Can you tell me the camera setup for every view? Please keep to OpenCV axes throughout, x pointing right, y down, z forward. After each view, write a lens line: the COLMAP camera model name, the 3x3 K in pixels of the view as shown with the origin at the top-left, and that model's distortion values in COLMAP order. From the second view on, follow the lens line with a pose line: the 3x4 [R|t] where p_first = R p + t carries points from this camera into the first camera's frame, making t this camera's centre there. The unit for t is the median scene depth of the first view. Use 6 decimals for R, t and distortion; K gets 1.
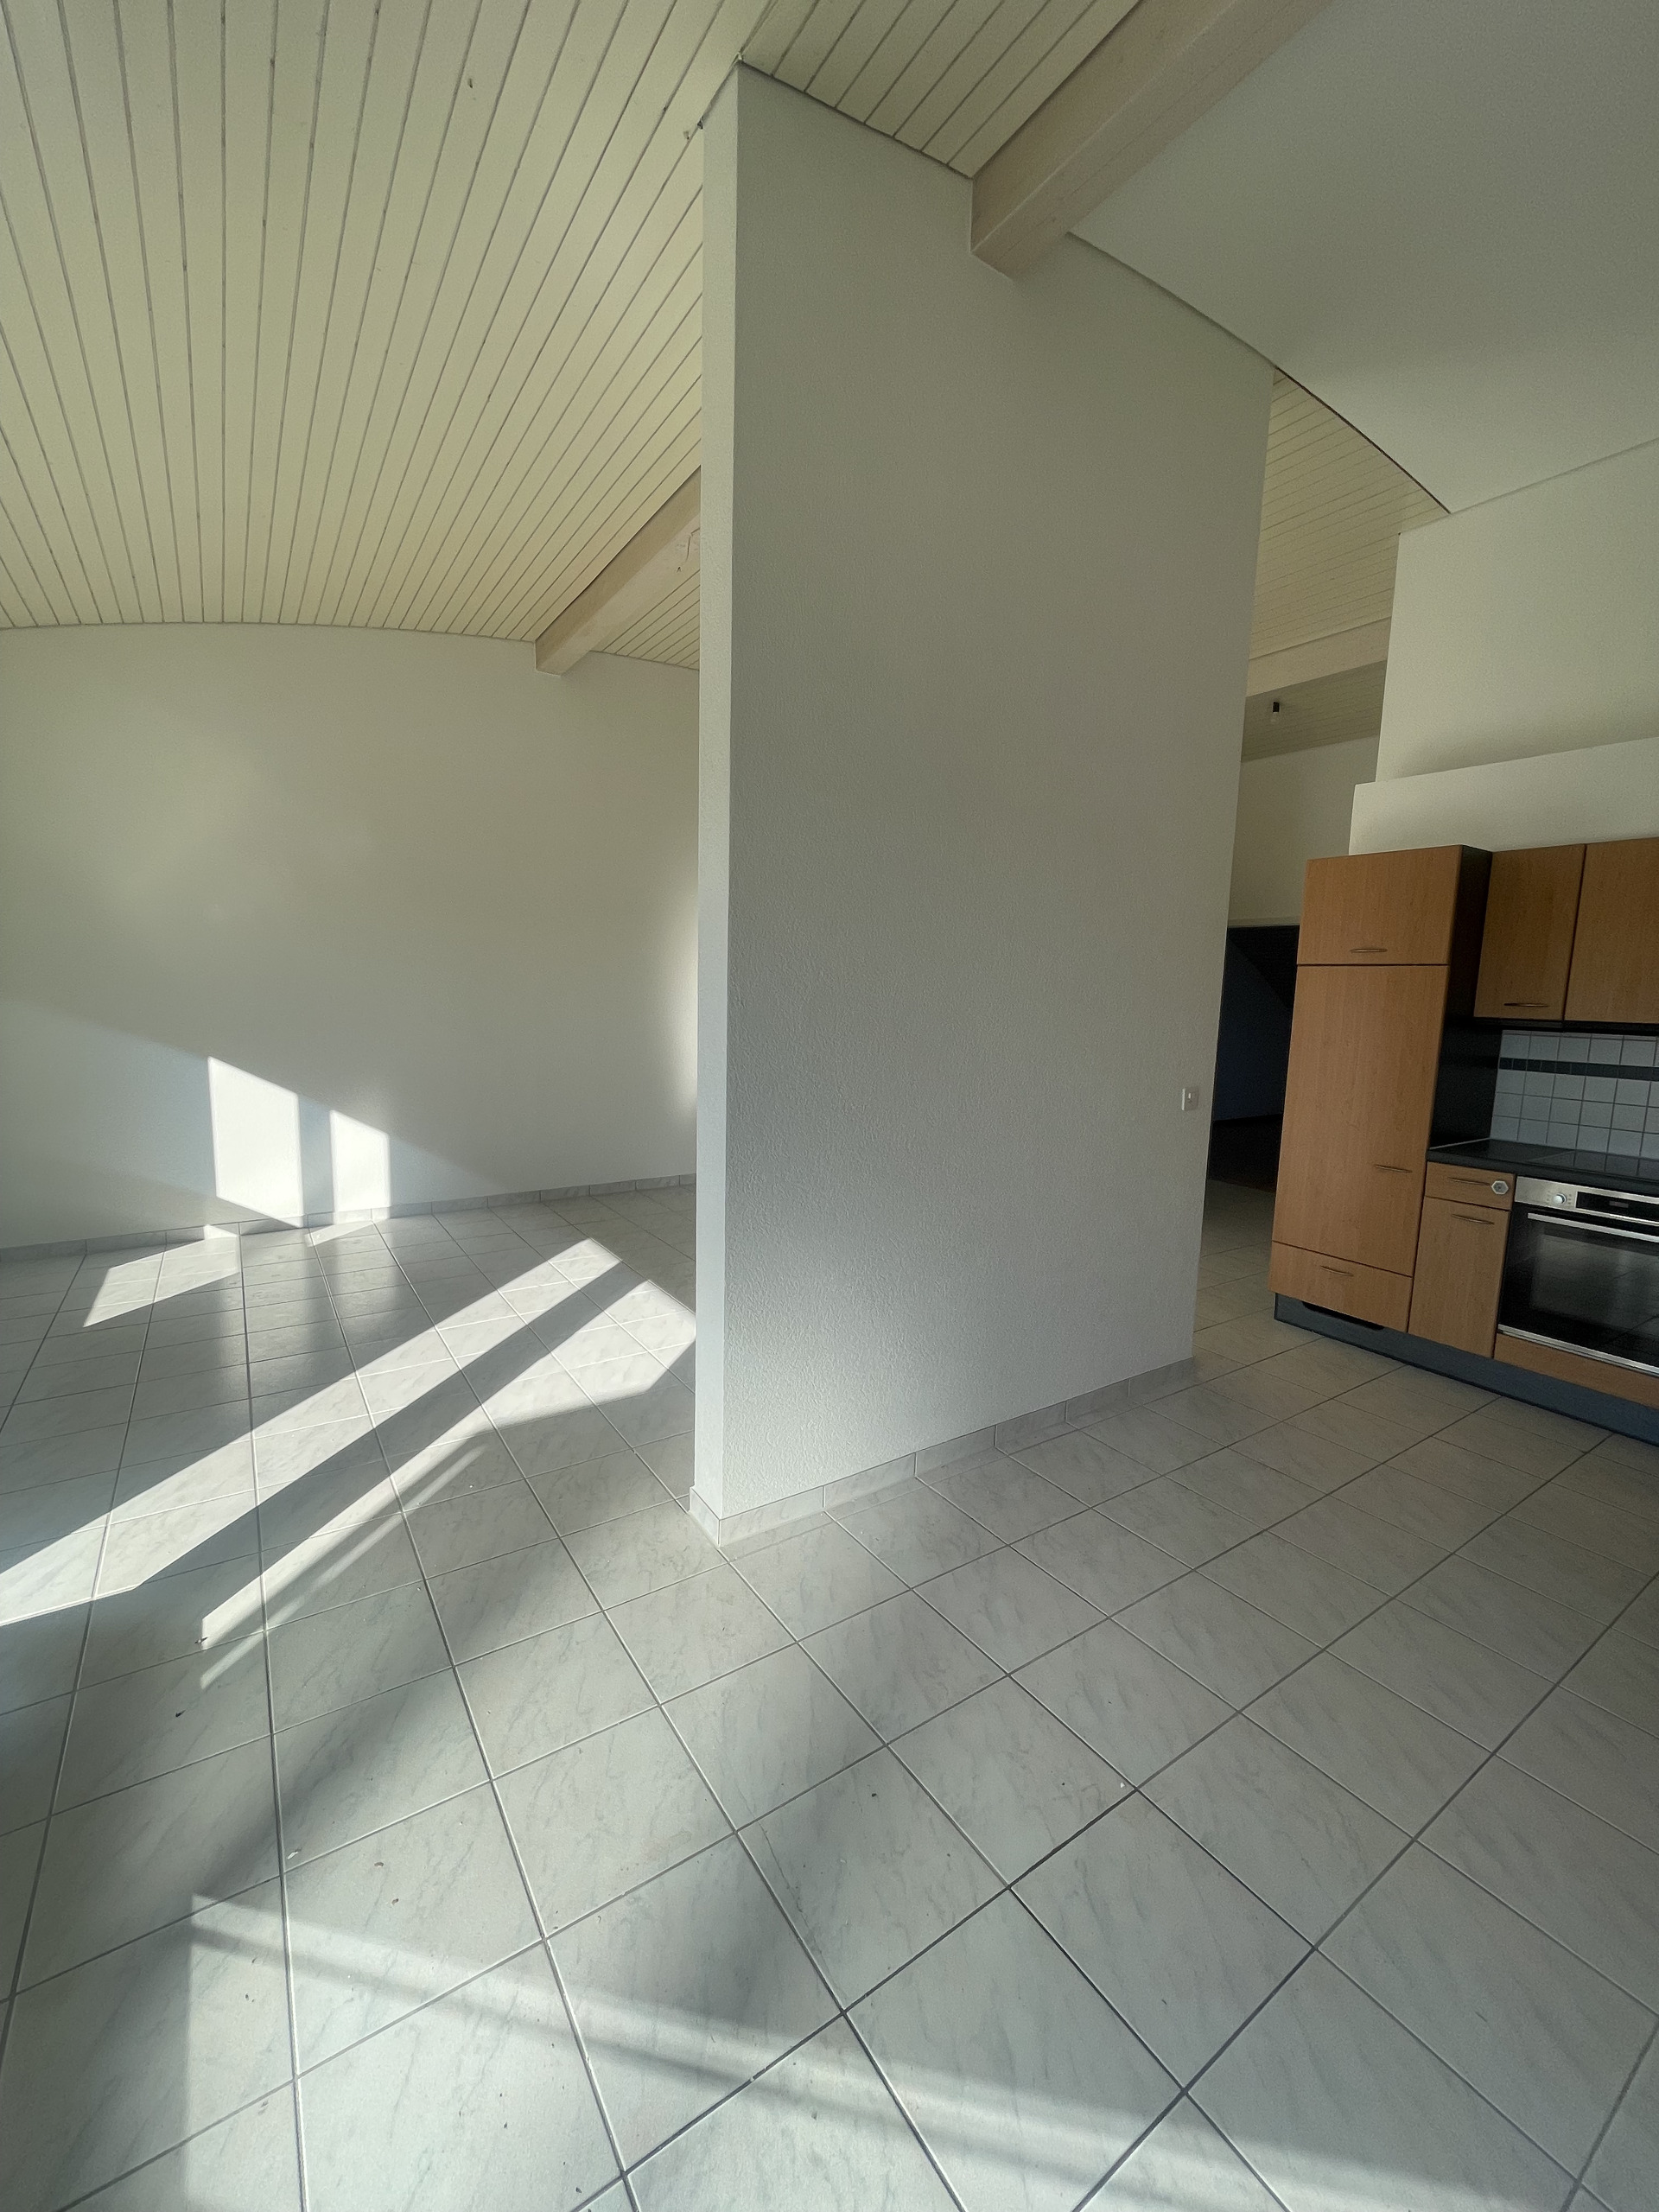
lens RADIAL K [[894.4, 0, 829.5], [0, 894.4, 1106.0], [0, 0, 1]] dist [-0.000010, 0.000110]
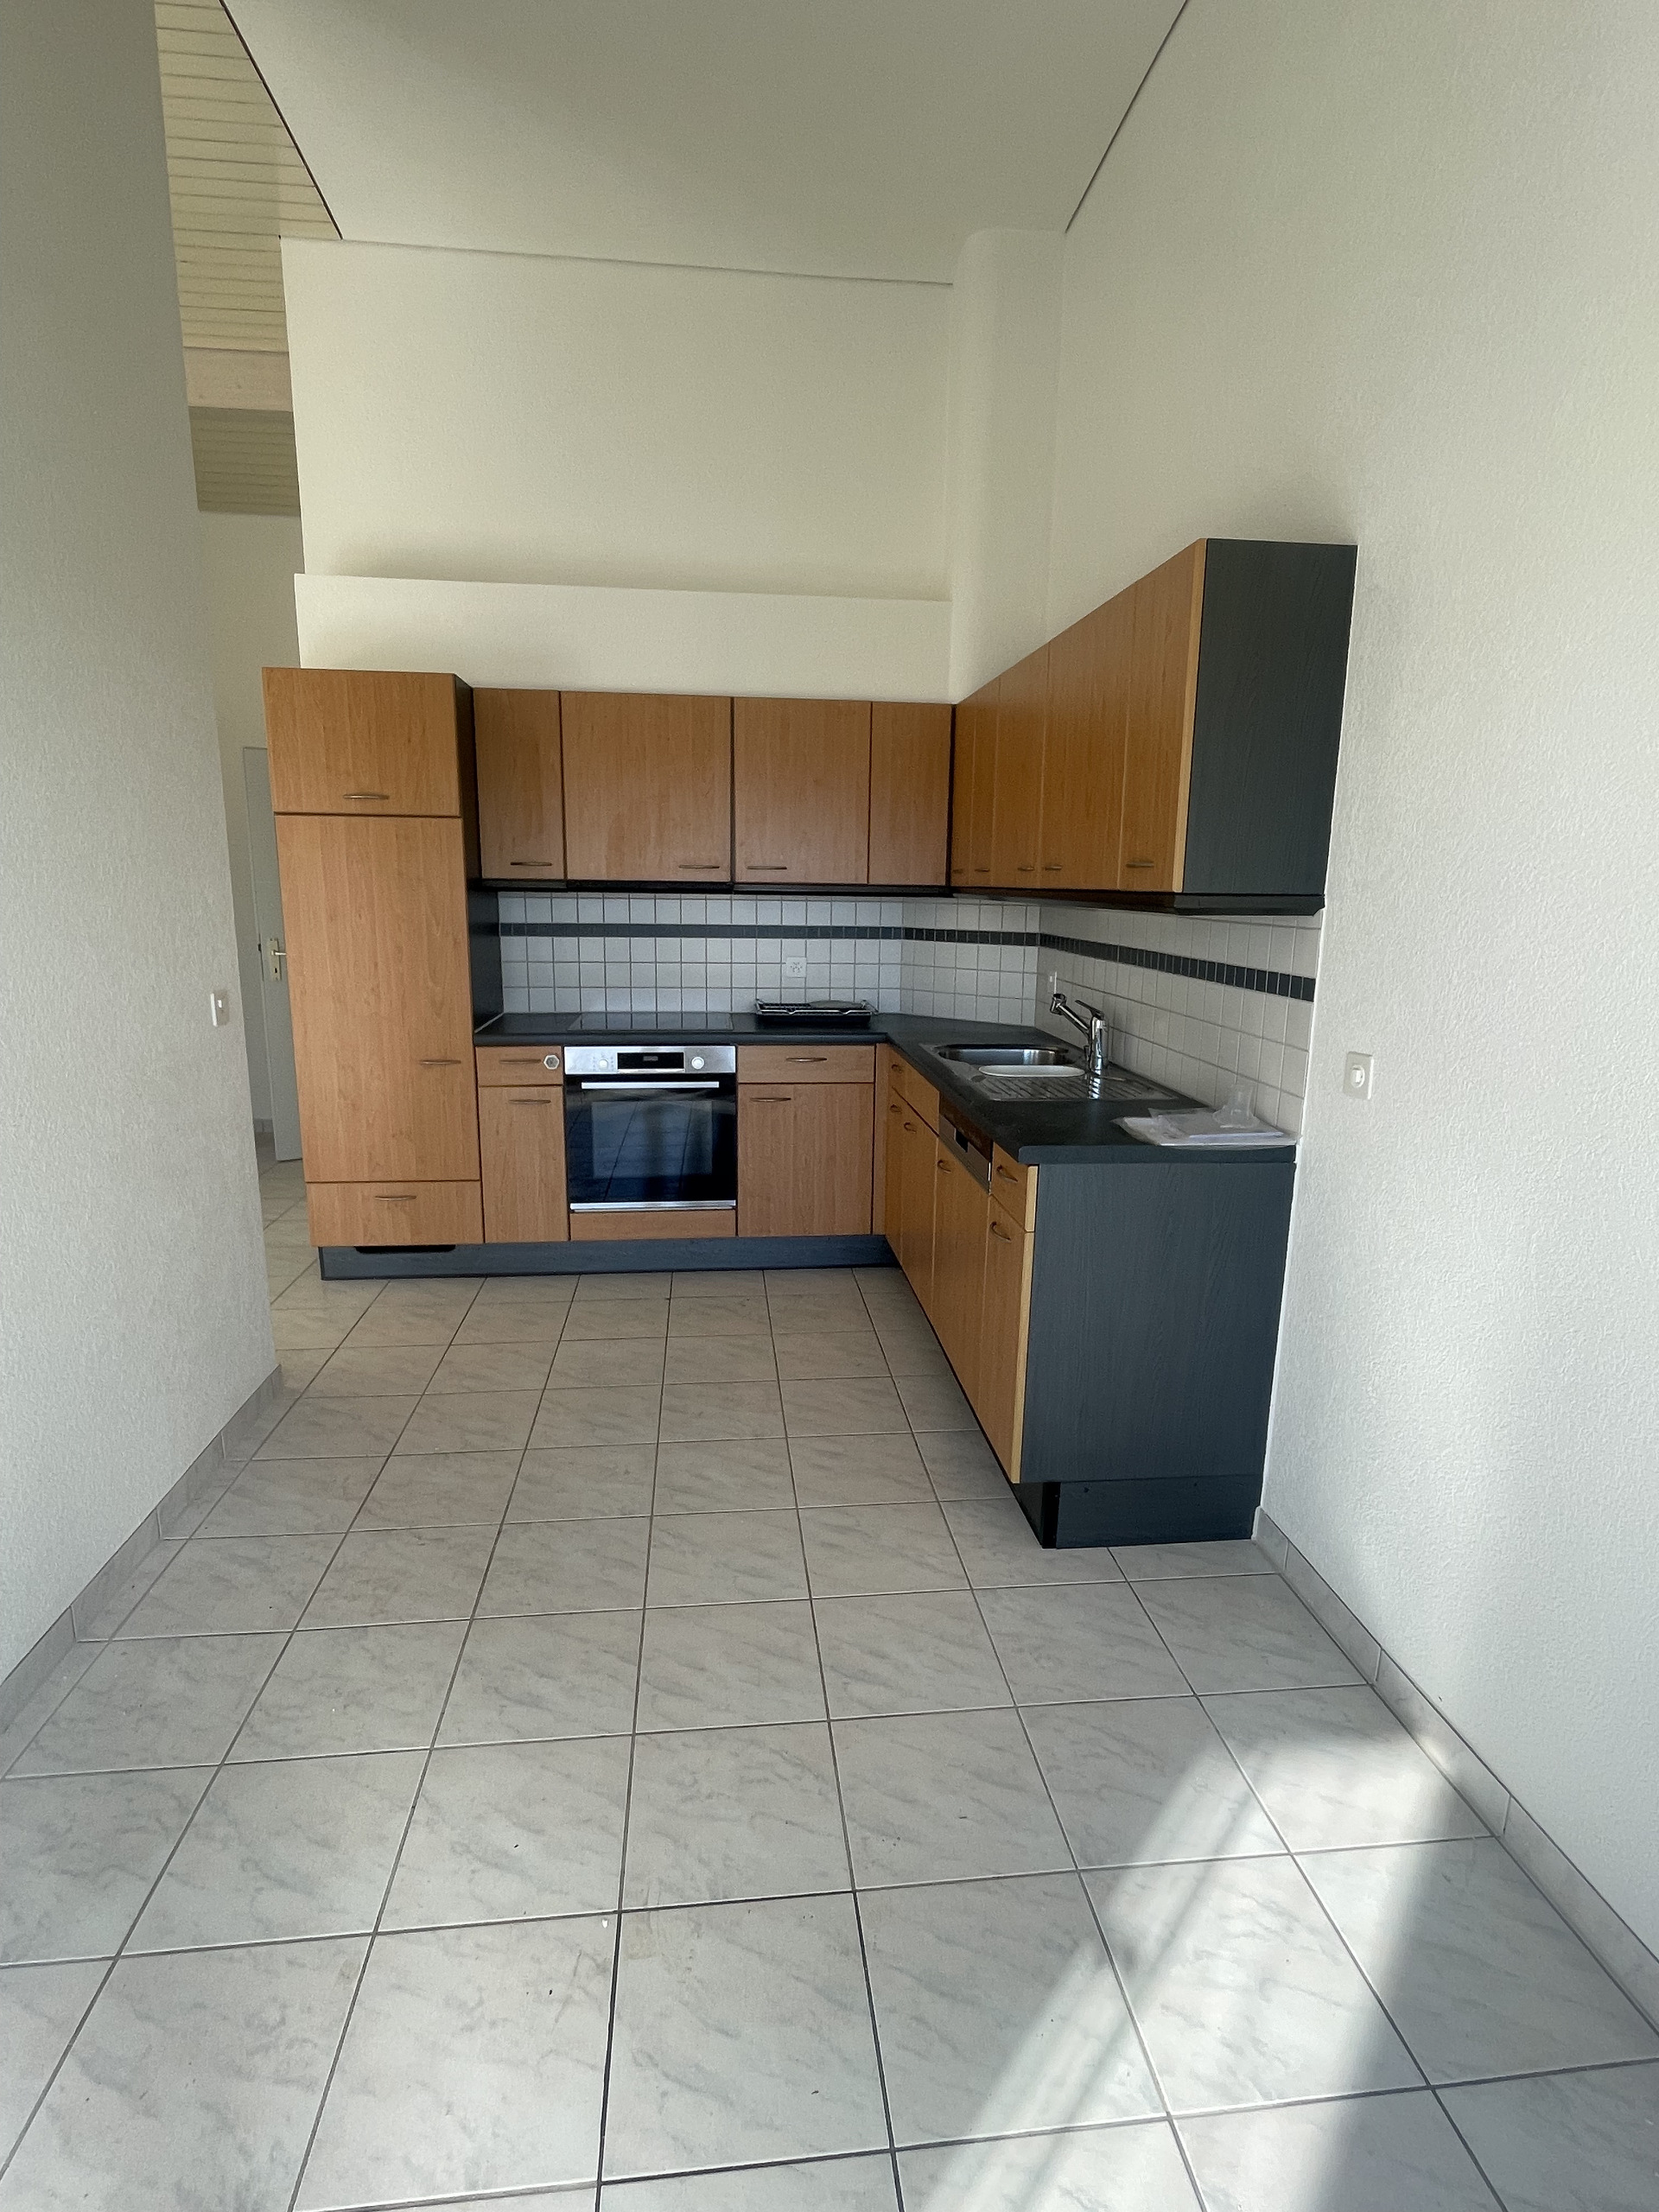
lens RADIAL K [[1113.5, 0, 829.5], [0, 1113.5, 1106.0], [0, 0, 1]] dist [-0.002434, 0.001462]
pose [[0.466305, -0.196739, 0.862470, -0.125830], [0.115656, 0.980146, 0.161051, -0.017624], [-0.877031, 0.024651, 0.479801, 0.188282]]
